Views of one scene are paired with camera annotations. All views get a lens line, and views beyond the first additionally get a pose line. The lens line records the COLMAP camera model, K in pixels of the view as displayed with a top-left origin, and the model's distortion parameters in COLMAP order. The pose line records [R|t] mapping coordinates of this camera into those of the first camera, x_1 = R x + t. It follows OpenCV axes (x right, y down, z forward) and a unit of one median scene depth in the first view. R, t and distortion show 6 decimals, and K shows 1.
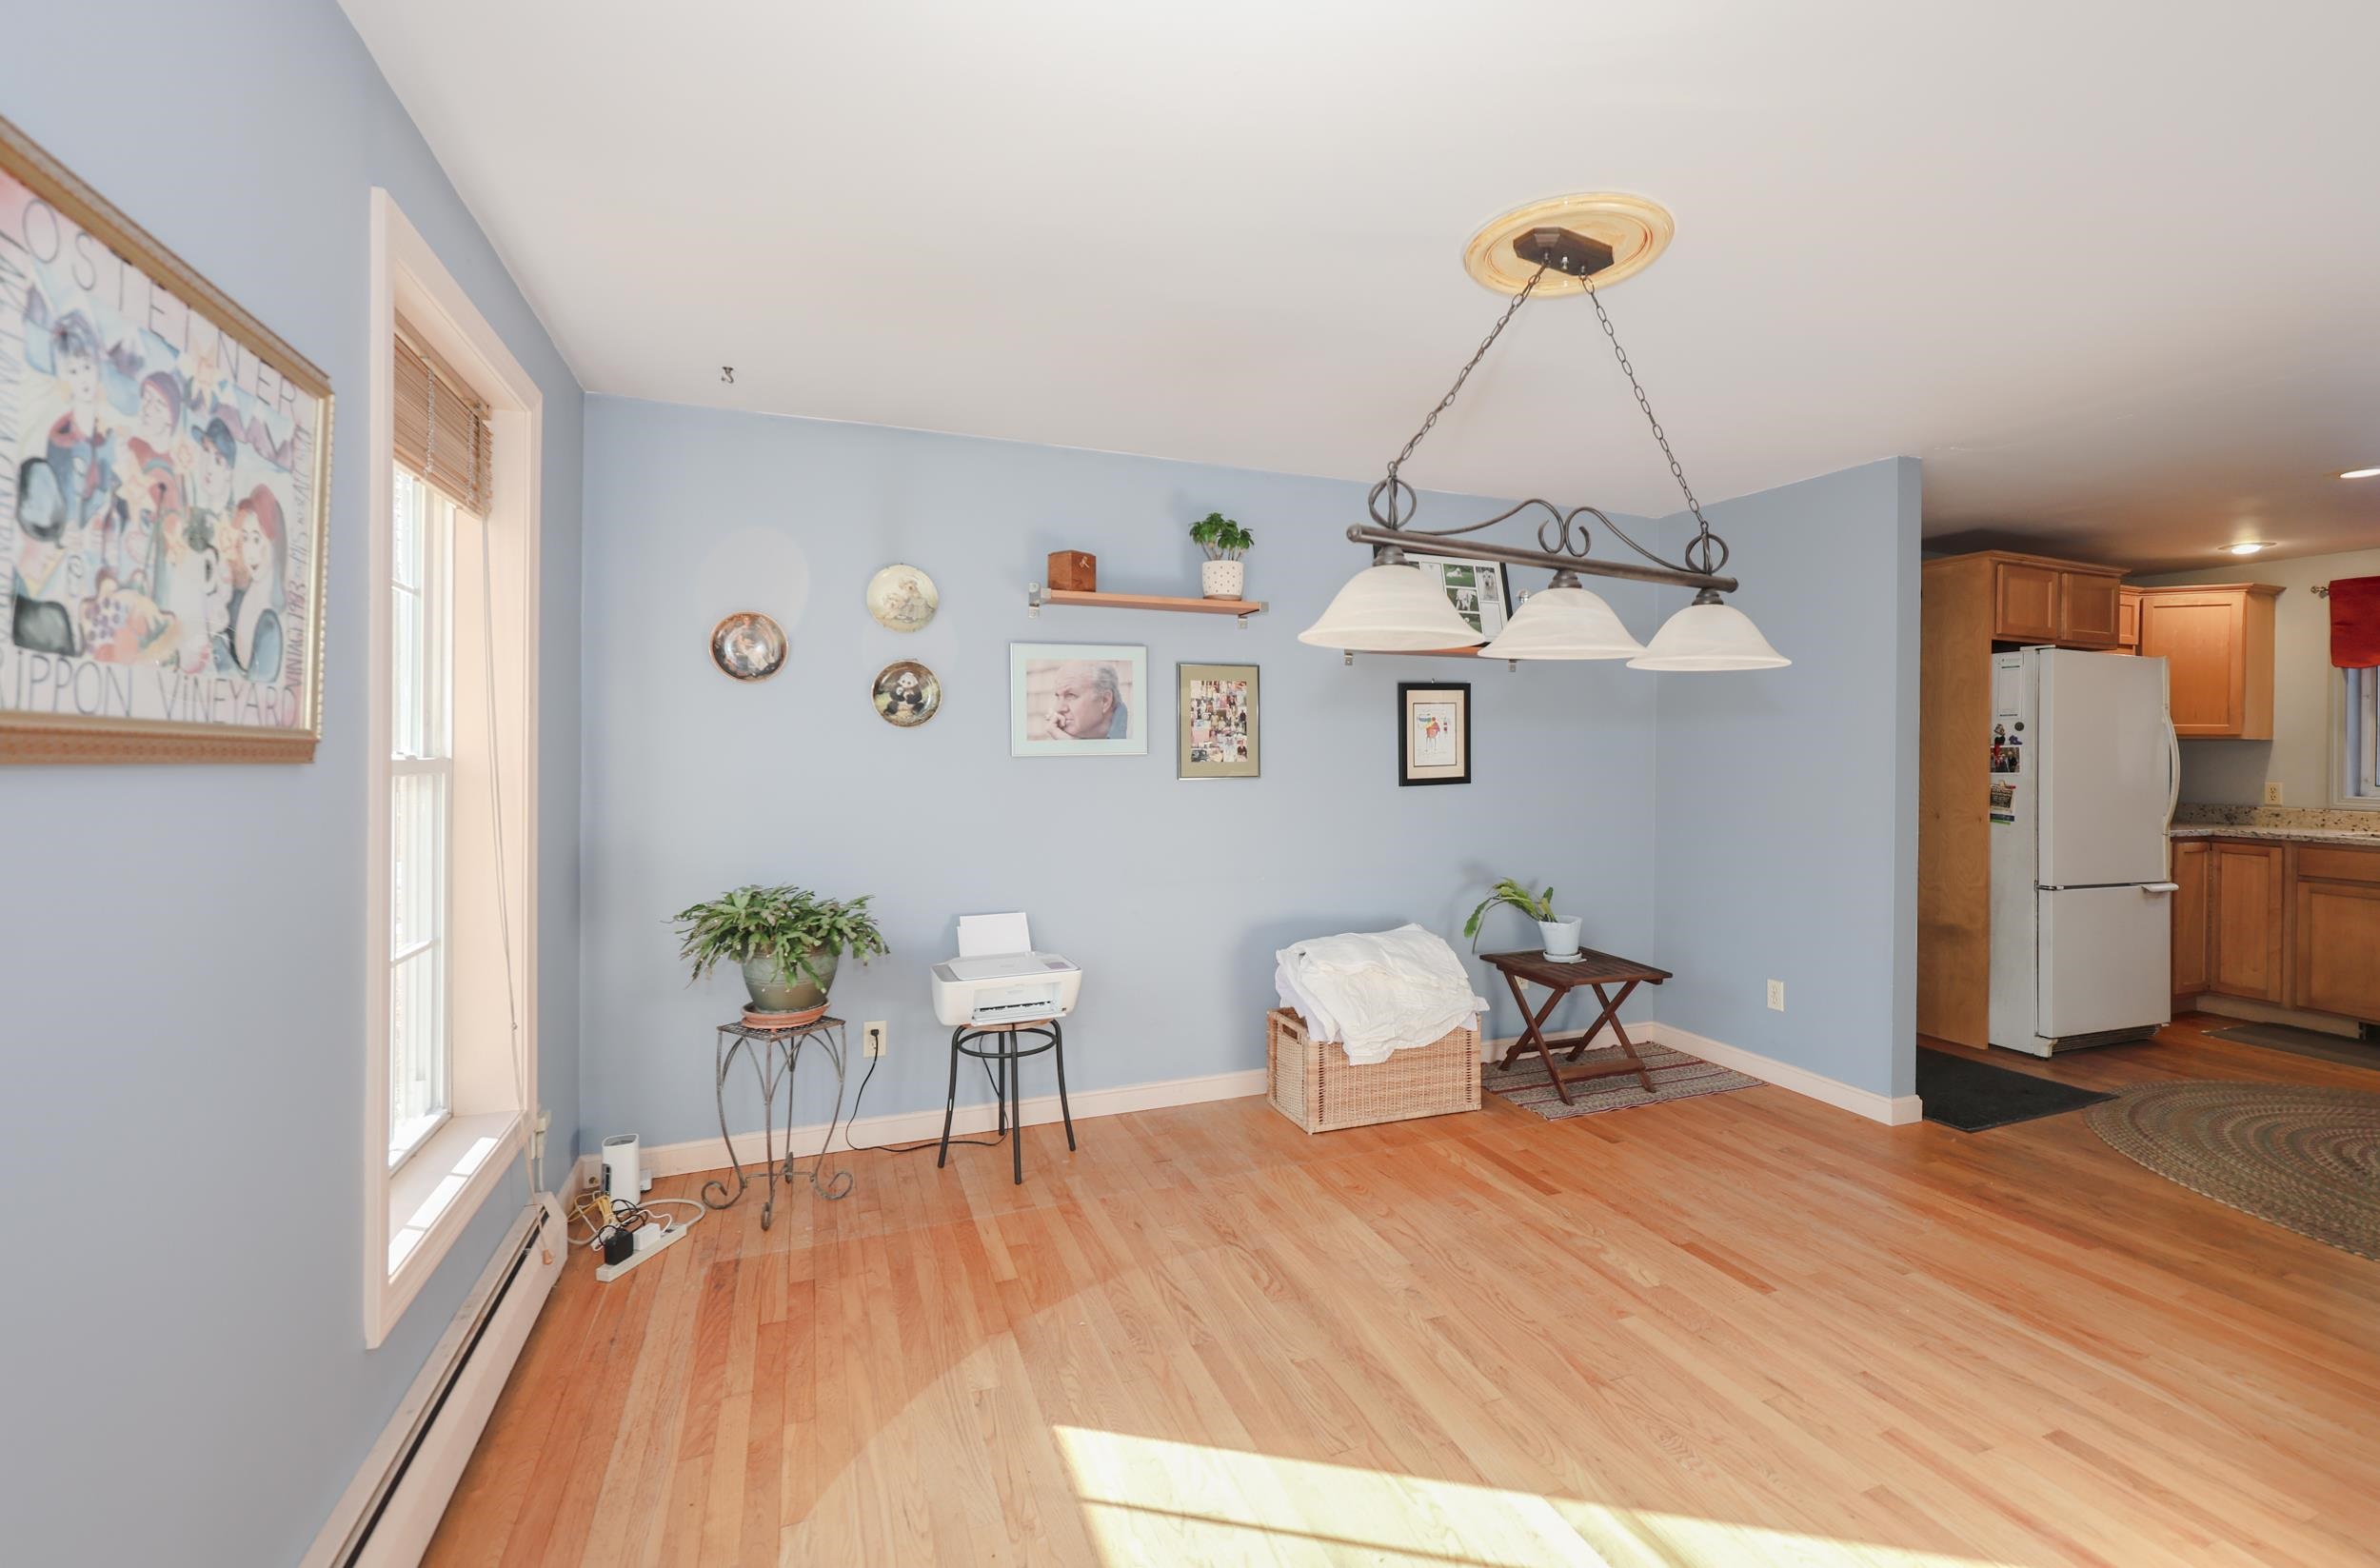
lens RADIAL K [[1050.1, 0, 1203.4], [0, 1050.1, 753.3], [0, 0, 1]] dist [-0.002715, -0.000354]
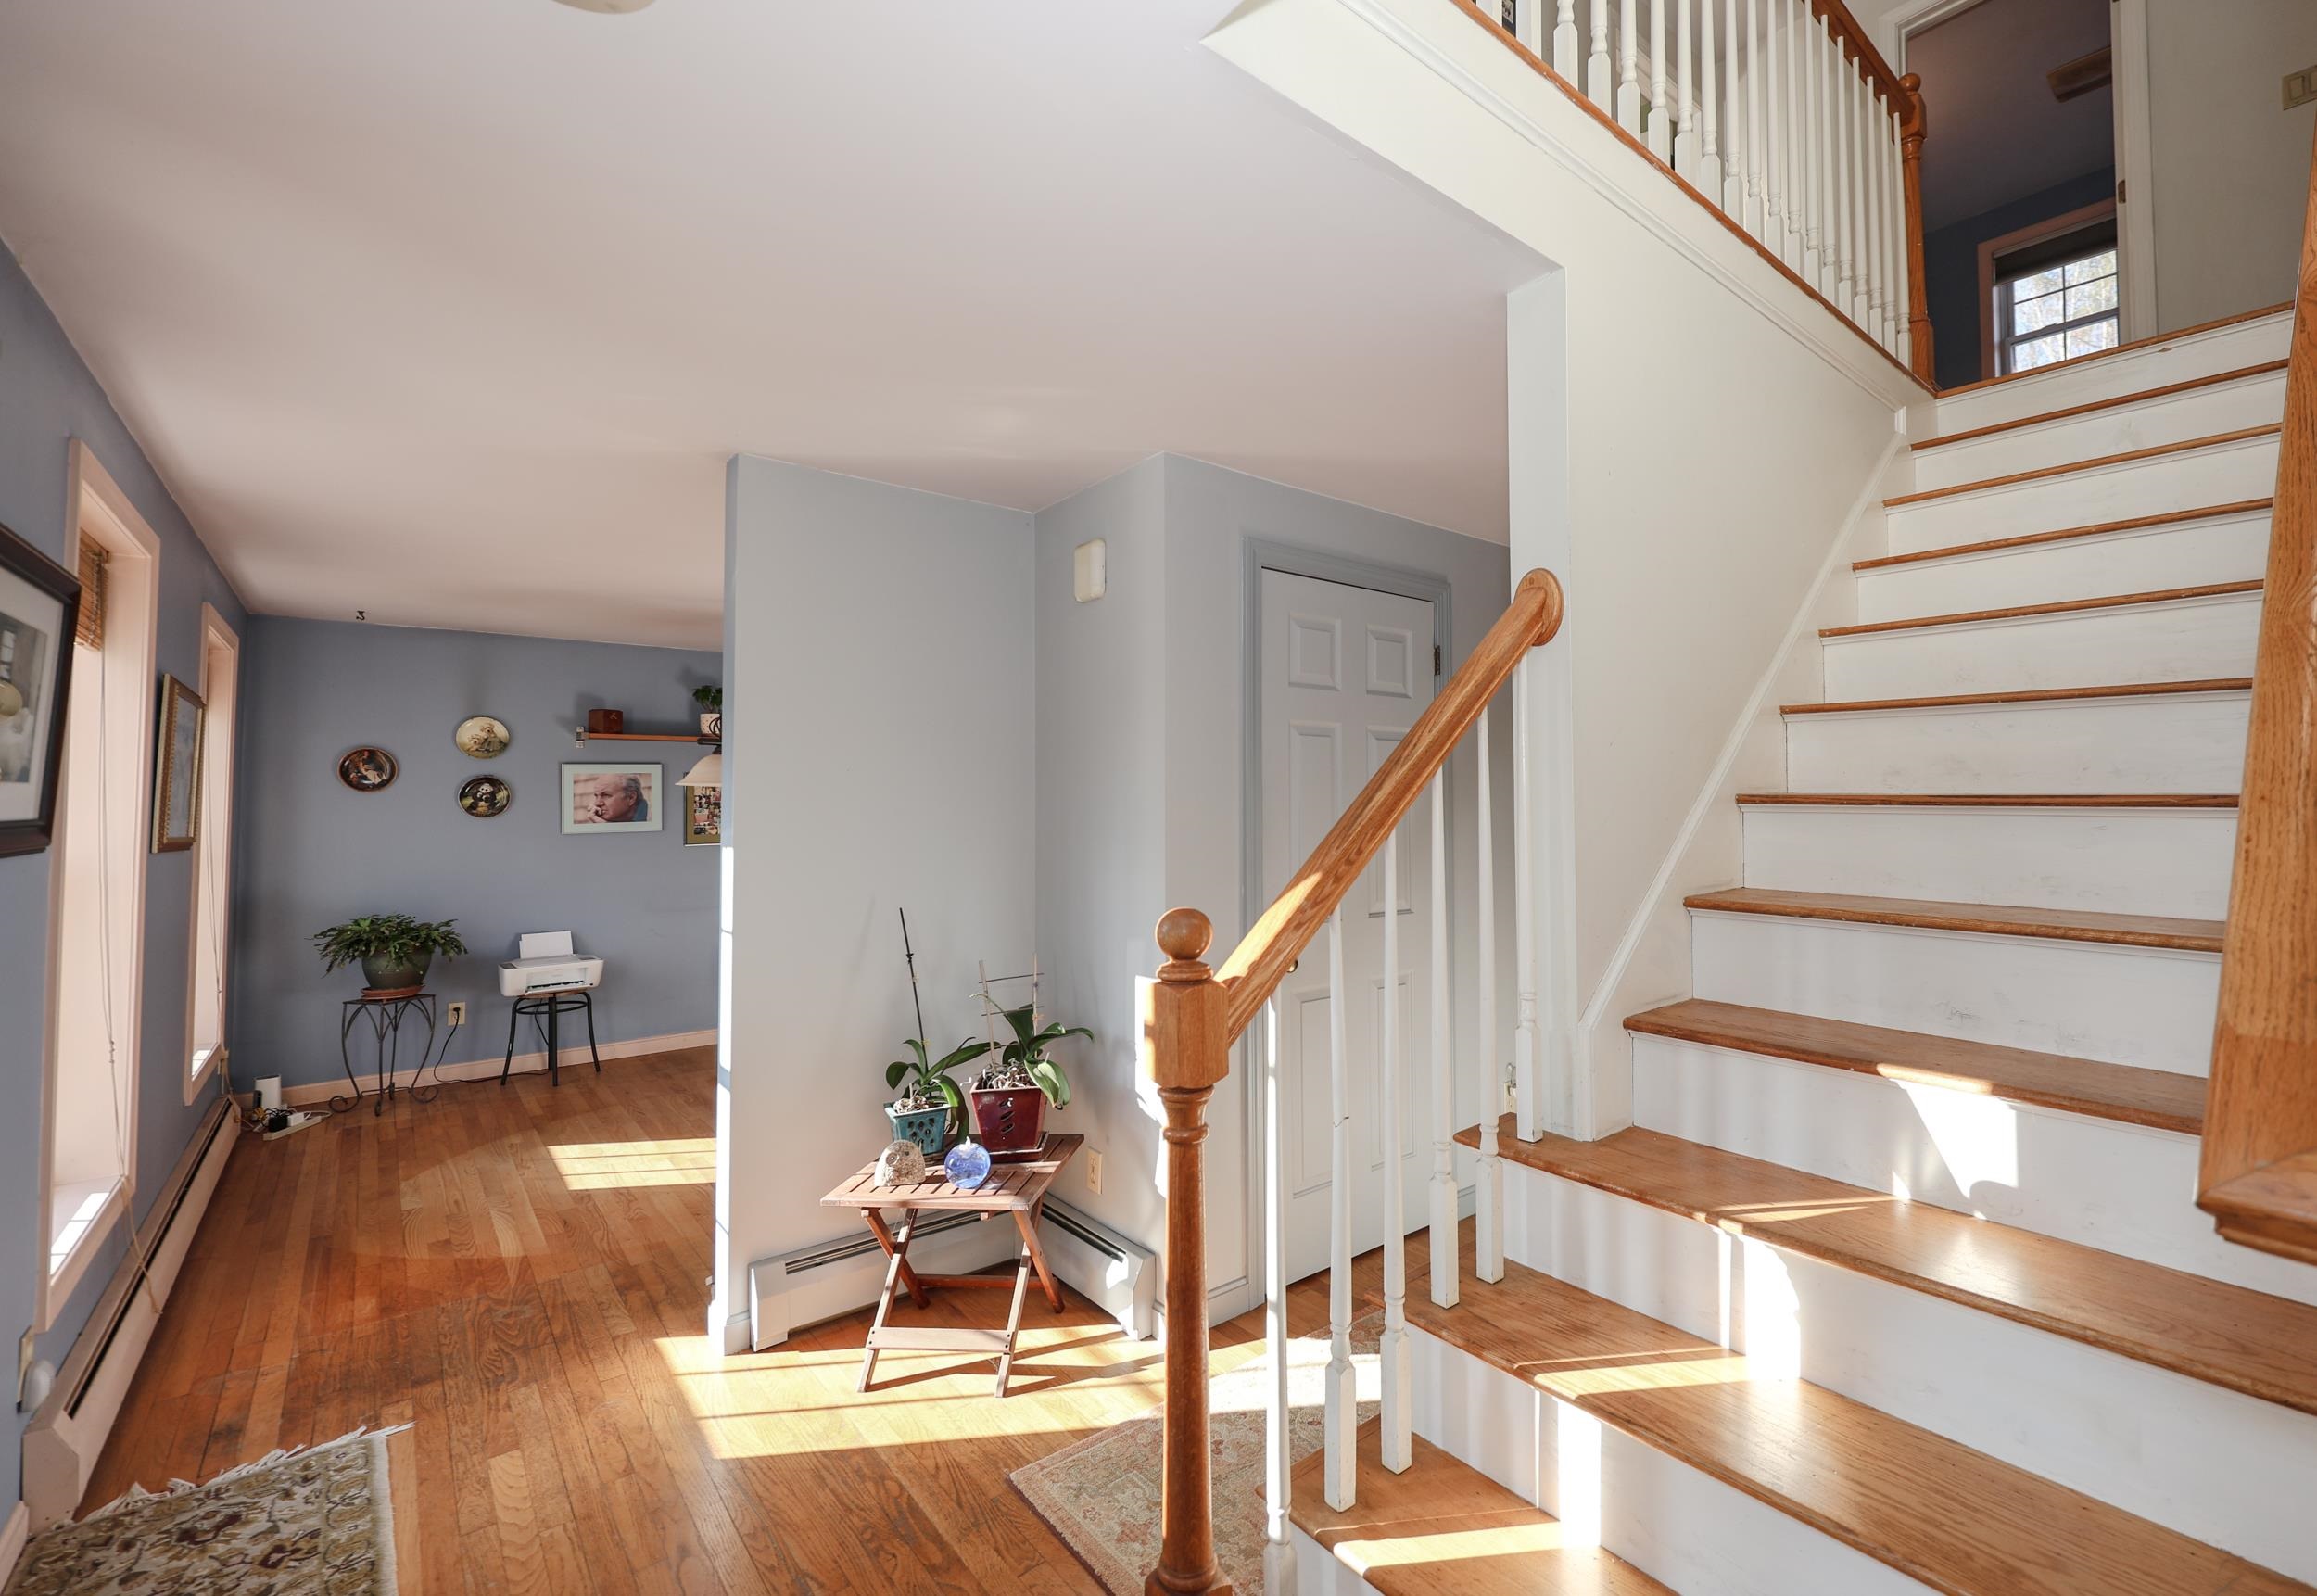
lens RADIAL K [[1073.4, 0, 1267.1], [0, 1073.4, 762.6], [0, 0, 1]] dist [0.001811, 0.000053]
pose [[0.945250, 0.001041, 0.326344, 0.331366], [0.013841, 0.998967, -0.043277, -0.022152], [-0.326052, 0.045424, 0.944260, -1.003059]]
